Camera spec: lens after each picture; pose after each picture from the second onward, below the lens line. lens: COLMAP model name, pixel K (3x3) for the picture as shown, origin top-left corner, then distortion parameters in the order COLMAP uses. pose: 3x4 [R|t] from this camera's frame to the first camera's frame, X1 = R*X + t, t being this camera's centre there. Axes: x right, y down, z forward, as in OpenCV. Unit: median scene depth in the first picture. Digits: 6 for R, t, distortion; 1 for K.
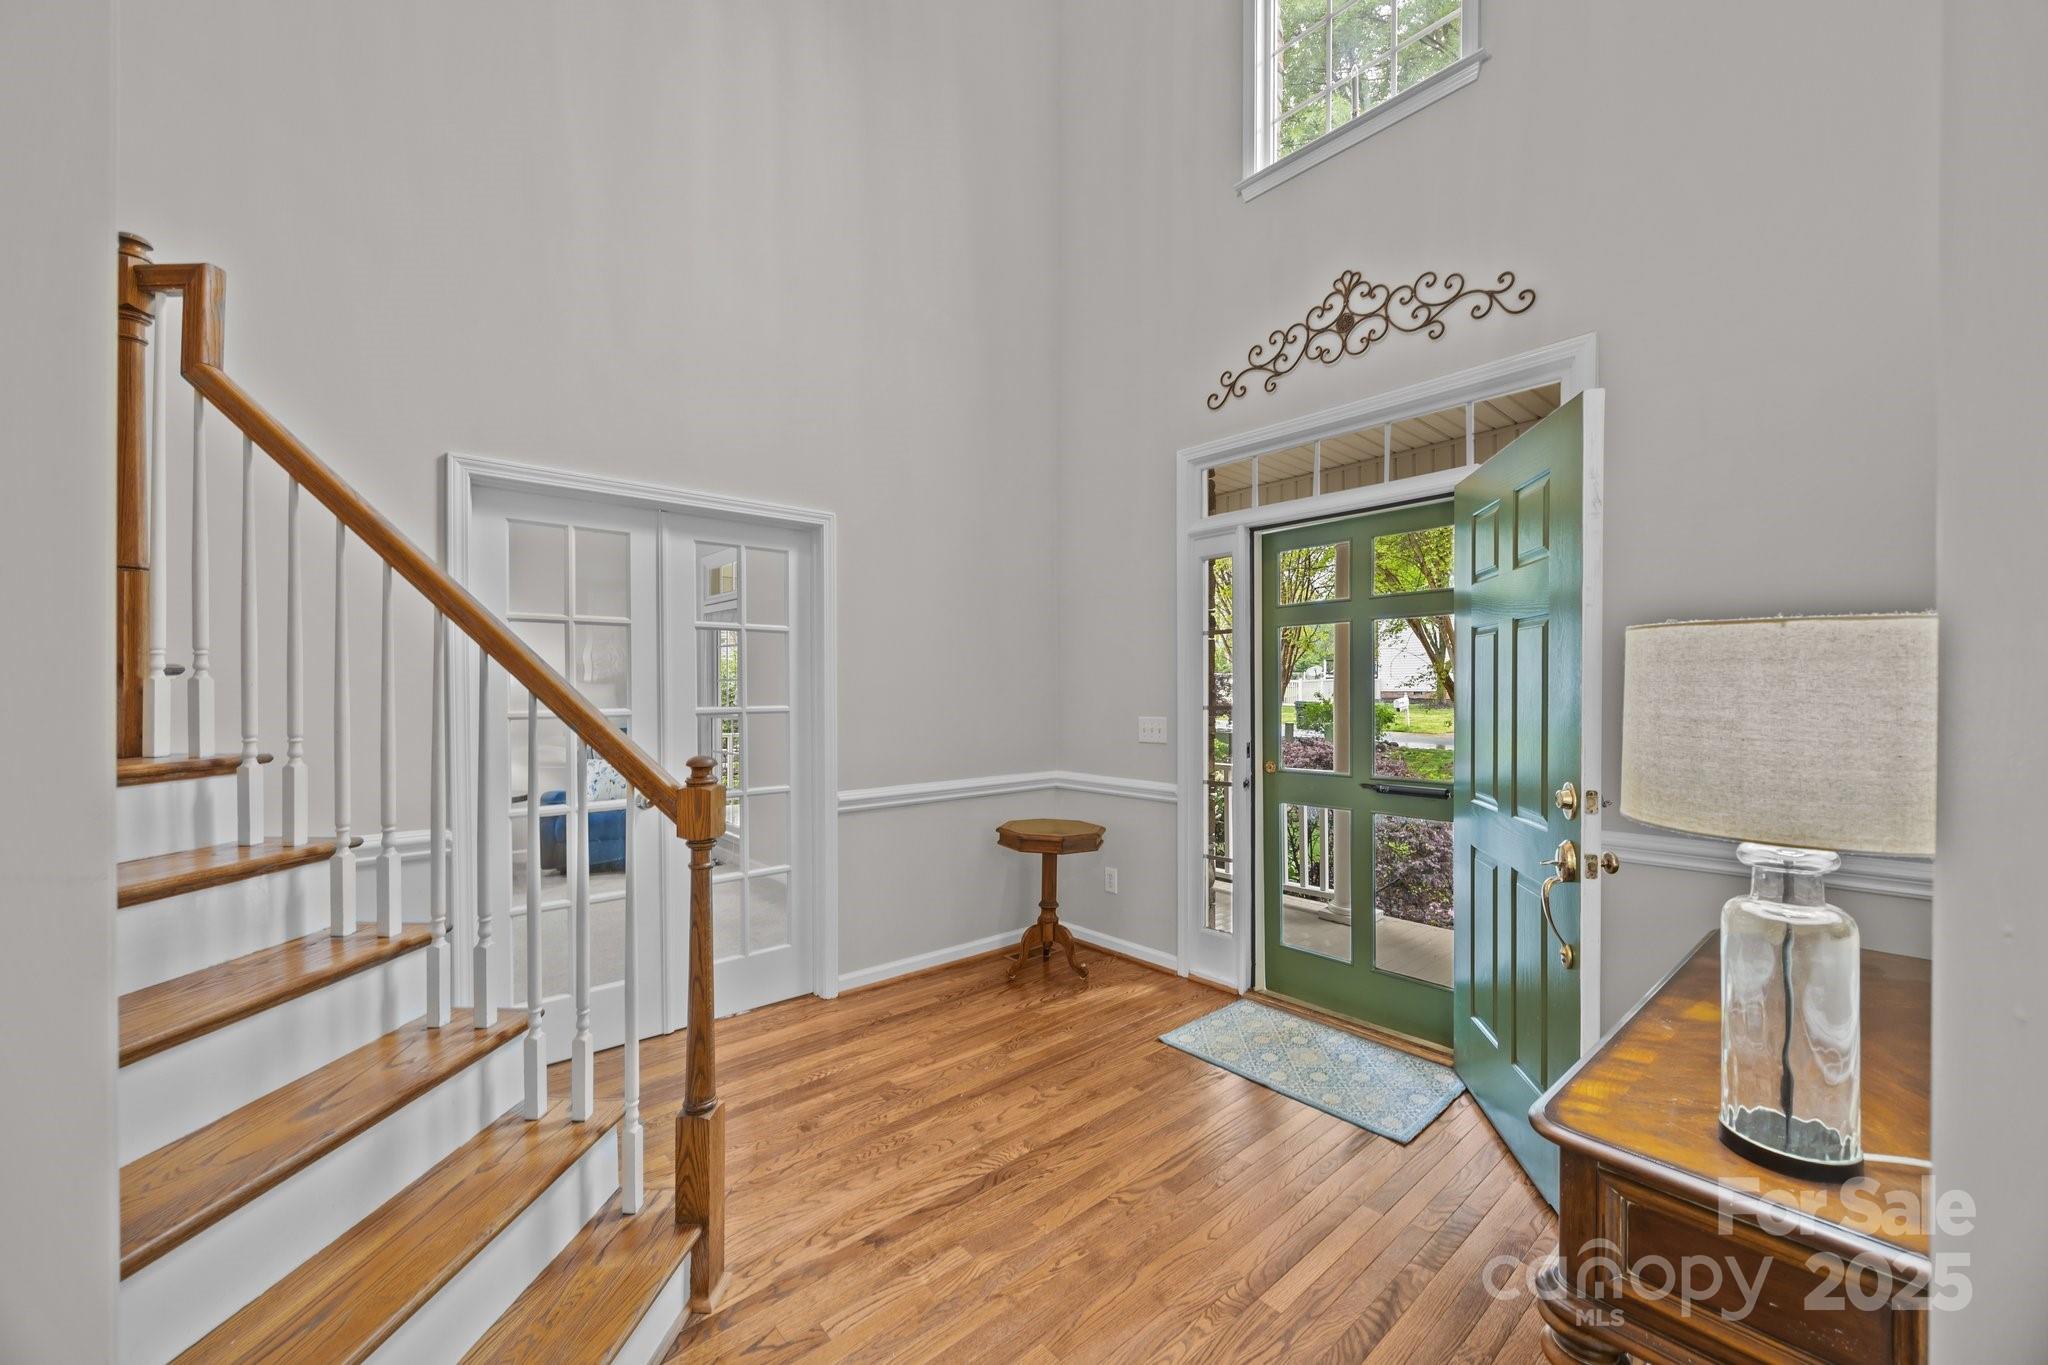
lens RADIAL K [[785.1, 0, 1028.5], [0, 785.1, 692.1], [0, 0, 1]] dist [-0.002184, -0.000113]
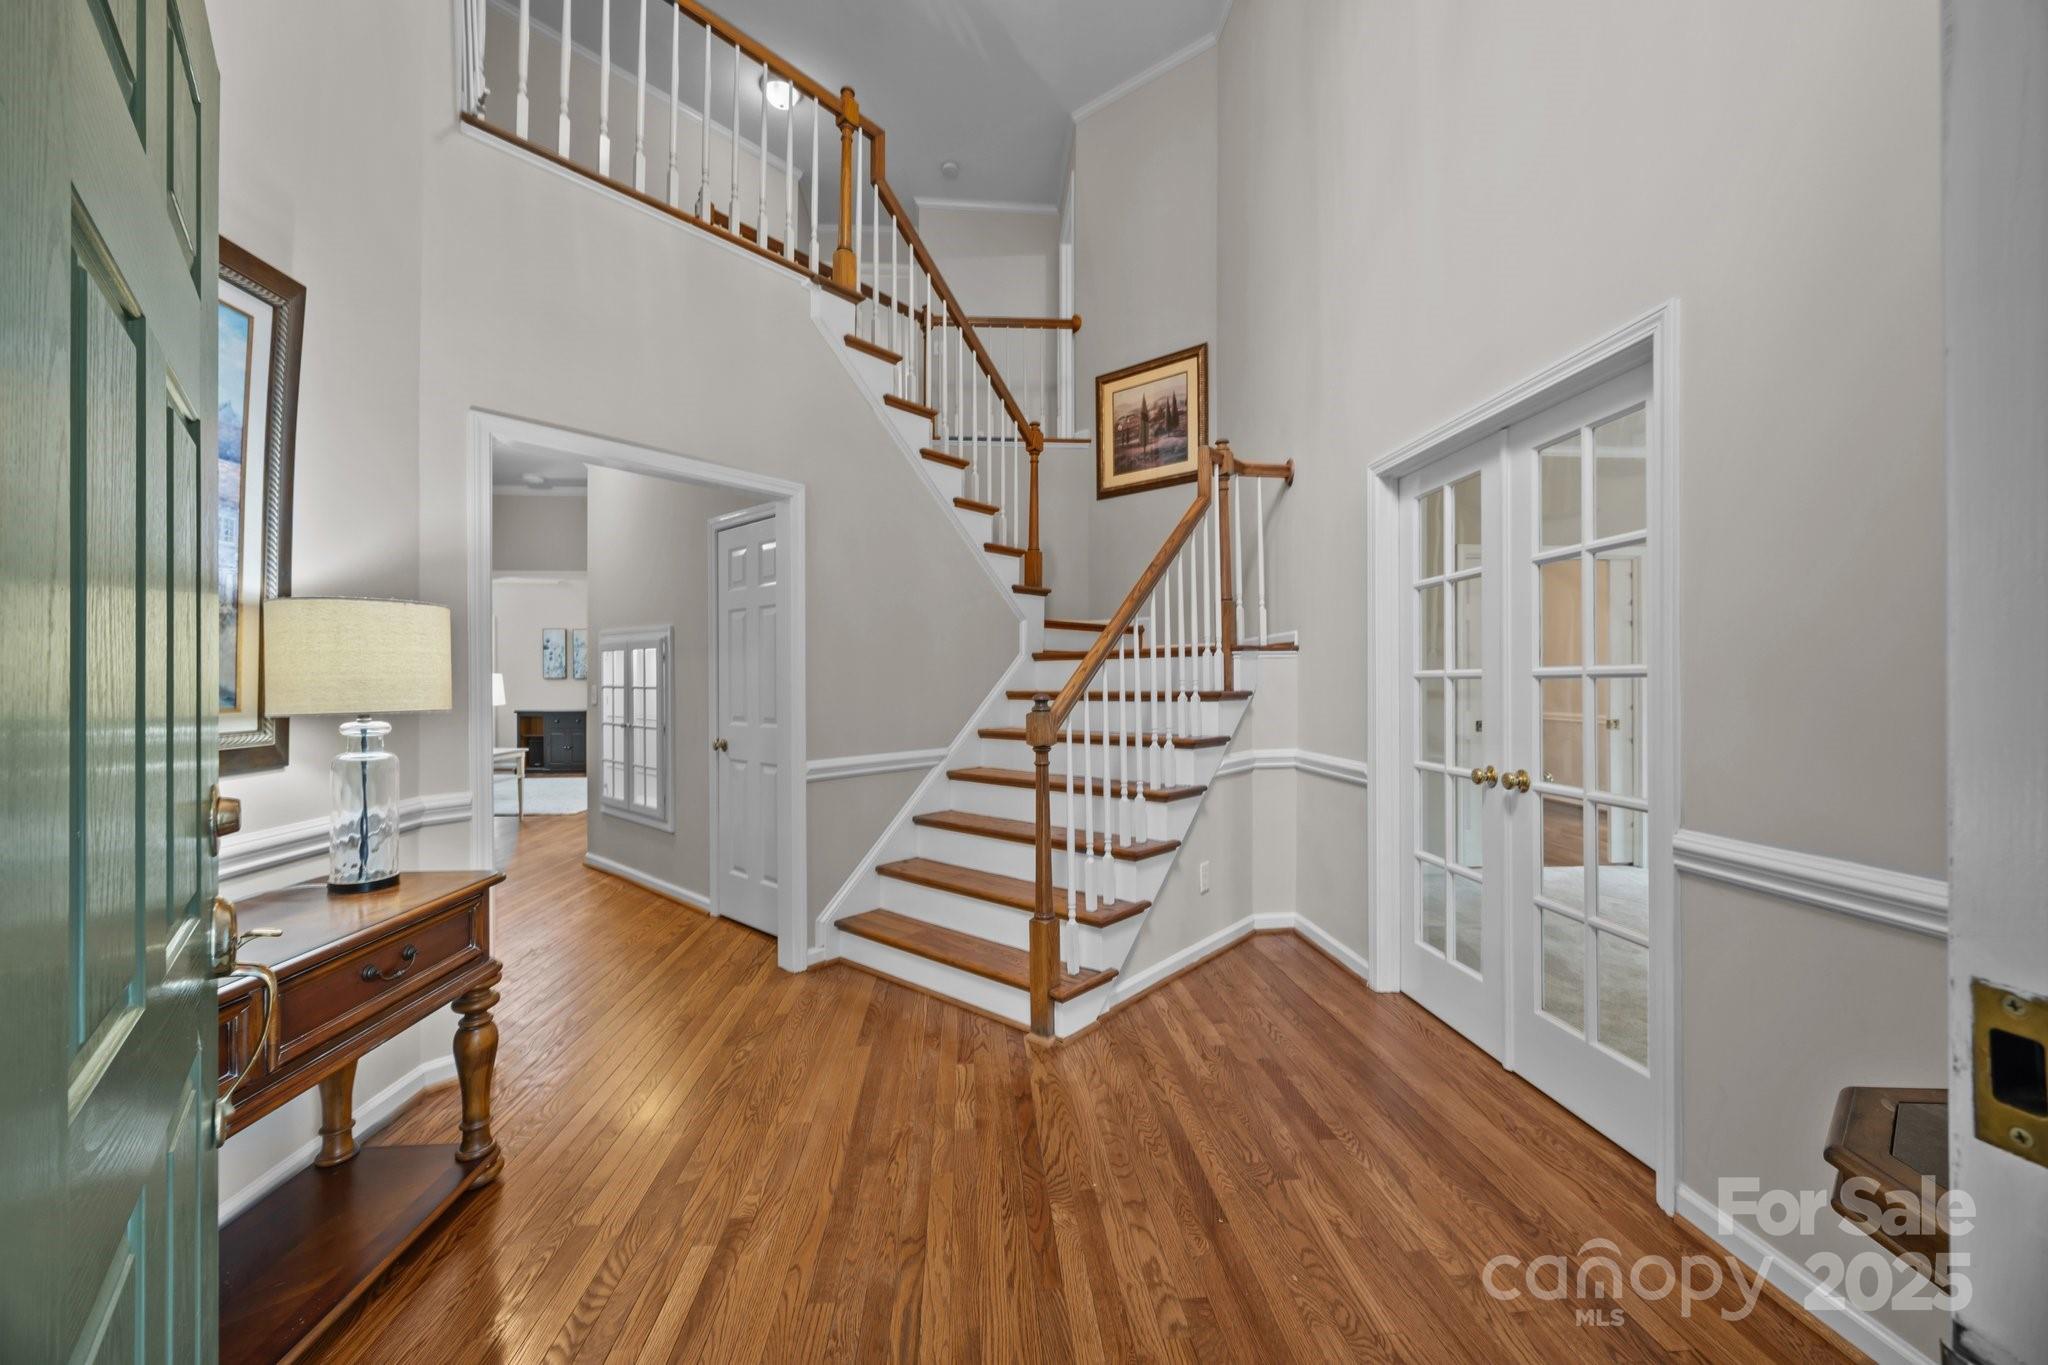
lens RADIAL K [[785.1, 0, 1030.3], [0, 785.1, 673.5], [0, 0, 1]] dist [-0.002184, -0.000113]
pose [[-0.598571, -0.000398, -0.801070, 0.625934], [0.003980, 0.999986, -0.003470, 0.034593], [0.801060, -0.005265, -0.598561, 1.404087]]
